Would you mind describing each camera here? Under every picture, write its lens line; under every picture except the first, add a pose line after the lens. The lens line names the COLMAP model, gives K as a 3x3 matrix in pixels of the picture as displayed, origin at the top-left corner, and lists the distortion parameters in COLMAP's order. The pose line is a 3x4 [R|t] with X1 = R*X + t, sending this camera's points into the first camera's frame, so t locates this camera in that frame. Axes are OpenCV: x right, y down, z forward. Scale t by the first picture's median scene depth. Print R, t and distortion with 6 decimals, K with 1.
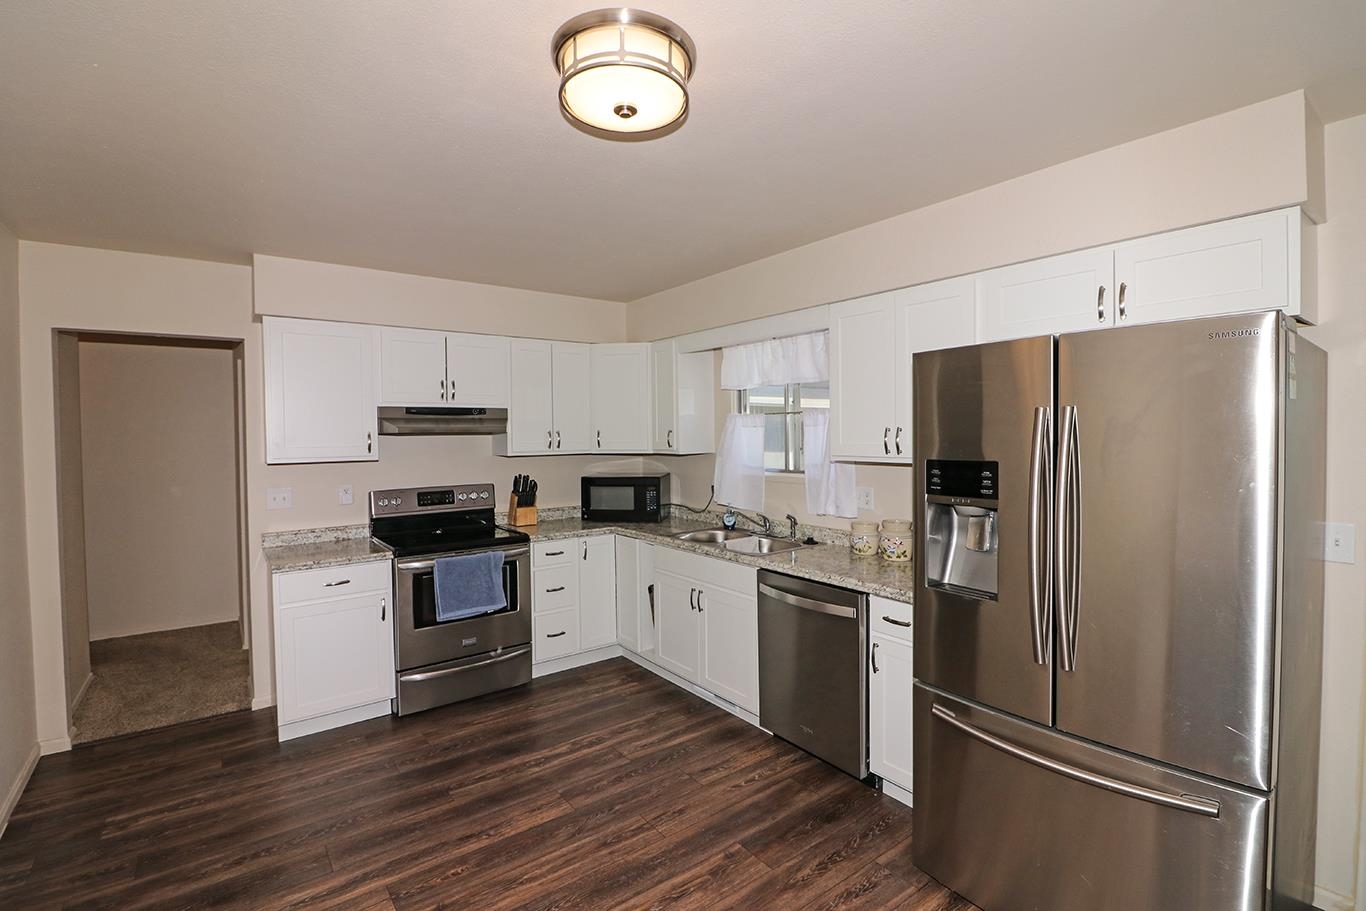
lens RADIAL K [[630.7, 0, 683.0], [0, 630.7, 455.5], [0, 0, 1]] dist [0.003066, -0.009982]
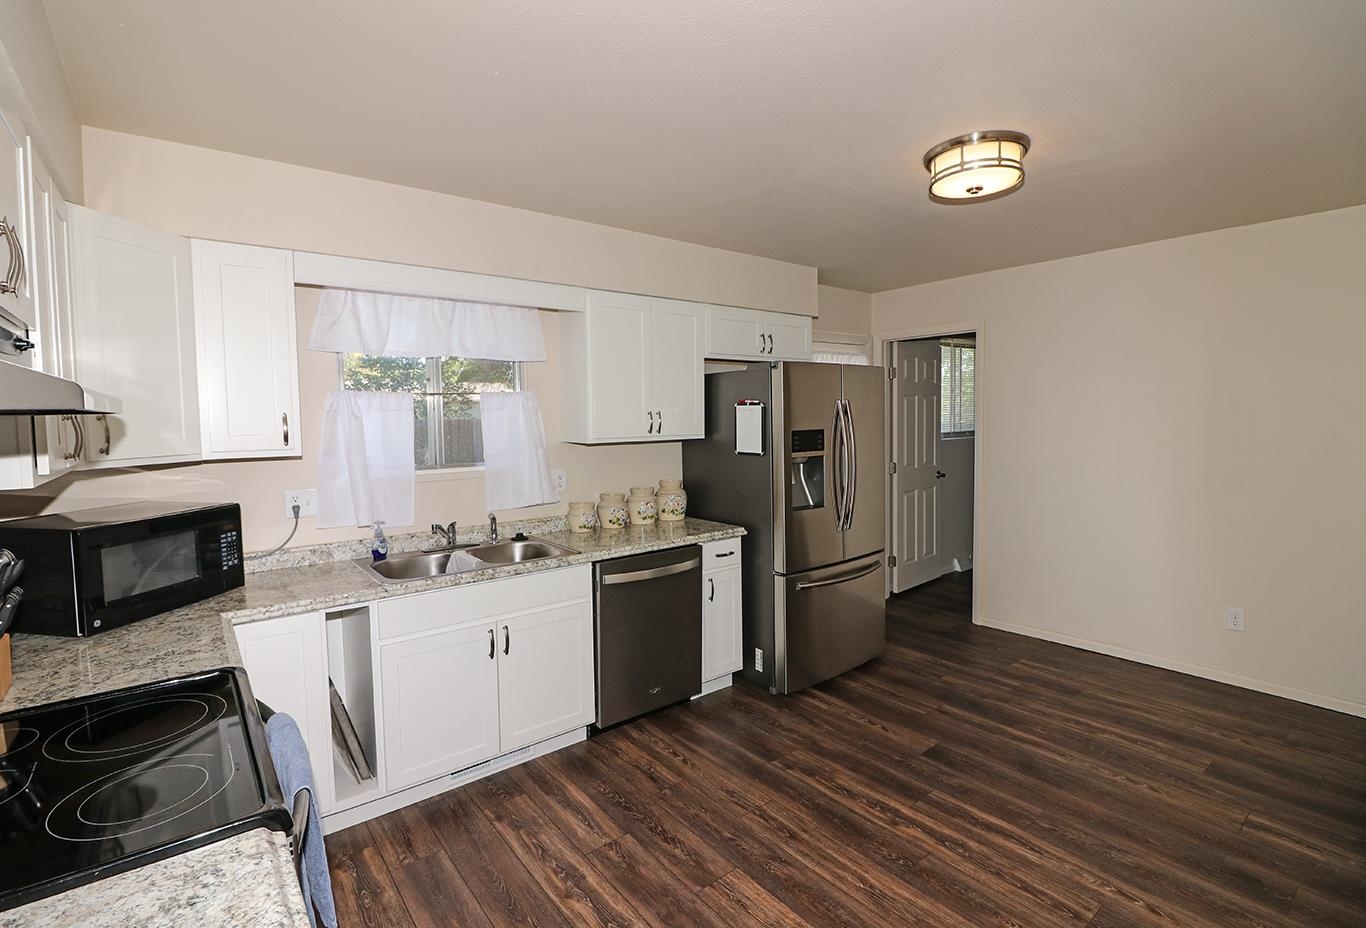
lens RADIAL K [[642.2, 0, 685.1], [0, 642.2, 461.7], [0, 0, 1]] dist [-0.013096, -0.000342]
pose [[-0.028804, -0.065600, 0.997430, -0.786961], [0.049453, 0.996529, 0.066969, -0.024044], [-0.998361, 0.051255, -0.025460, 0.860492]]
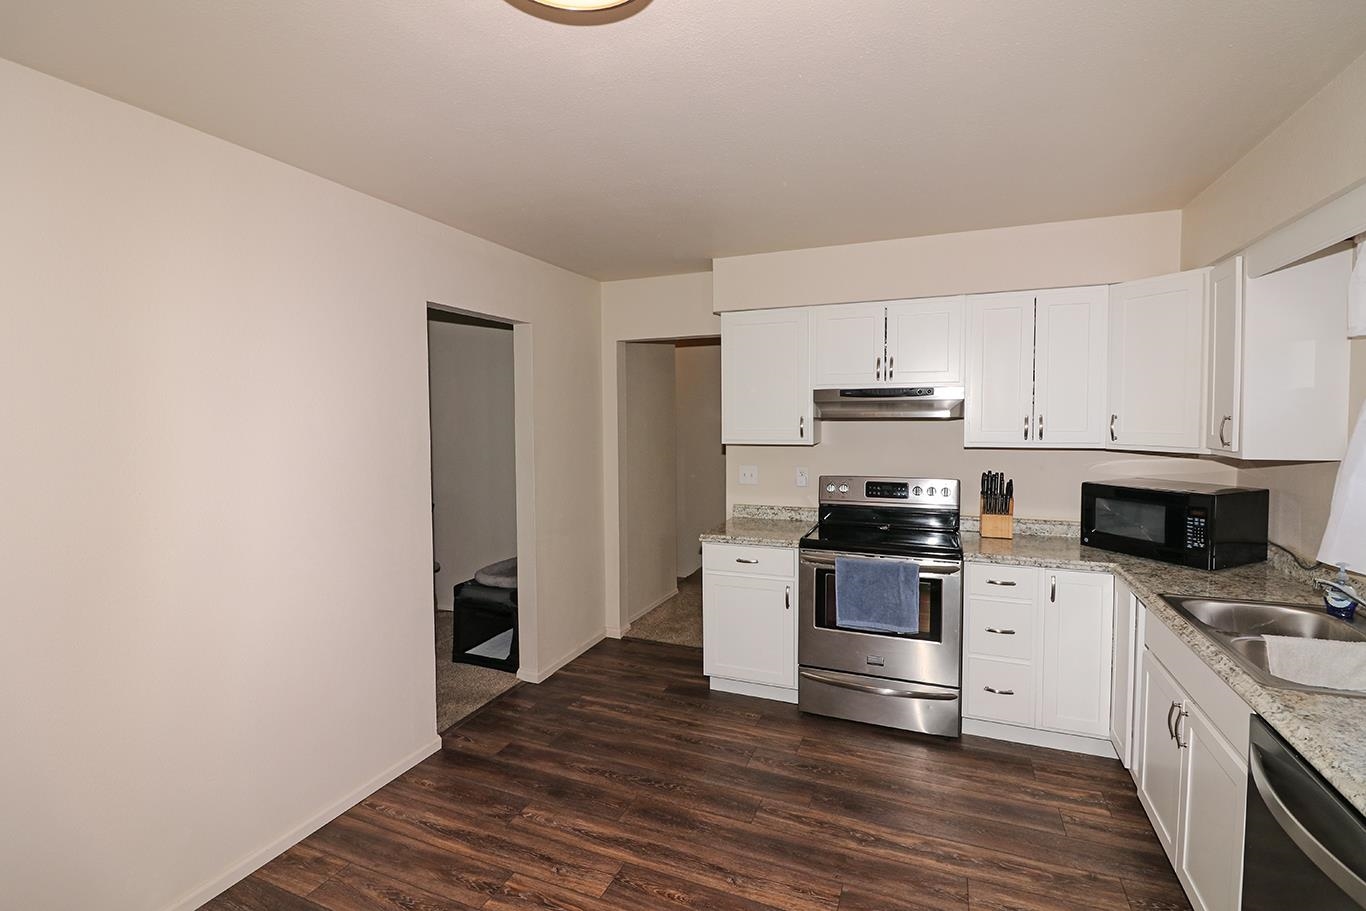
lens RADIAL K [[633.8, 0, 677.7], [0, 633.8, 445.0], [0, 0, 1]] dist [0.000838, -0.010777]
pose [[0.504437, 0.050880, -0.861948, 0.290411], [-0.028563, 0.998699, 0.042237, -0.031561], [0.862976, 0.003314, 0.505235, 0.367221]]
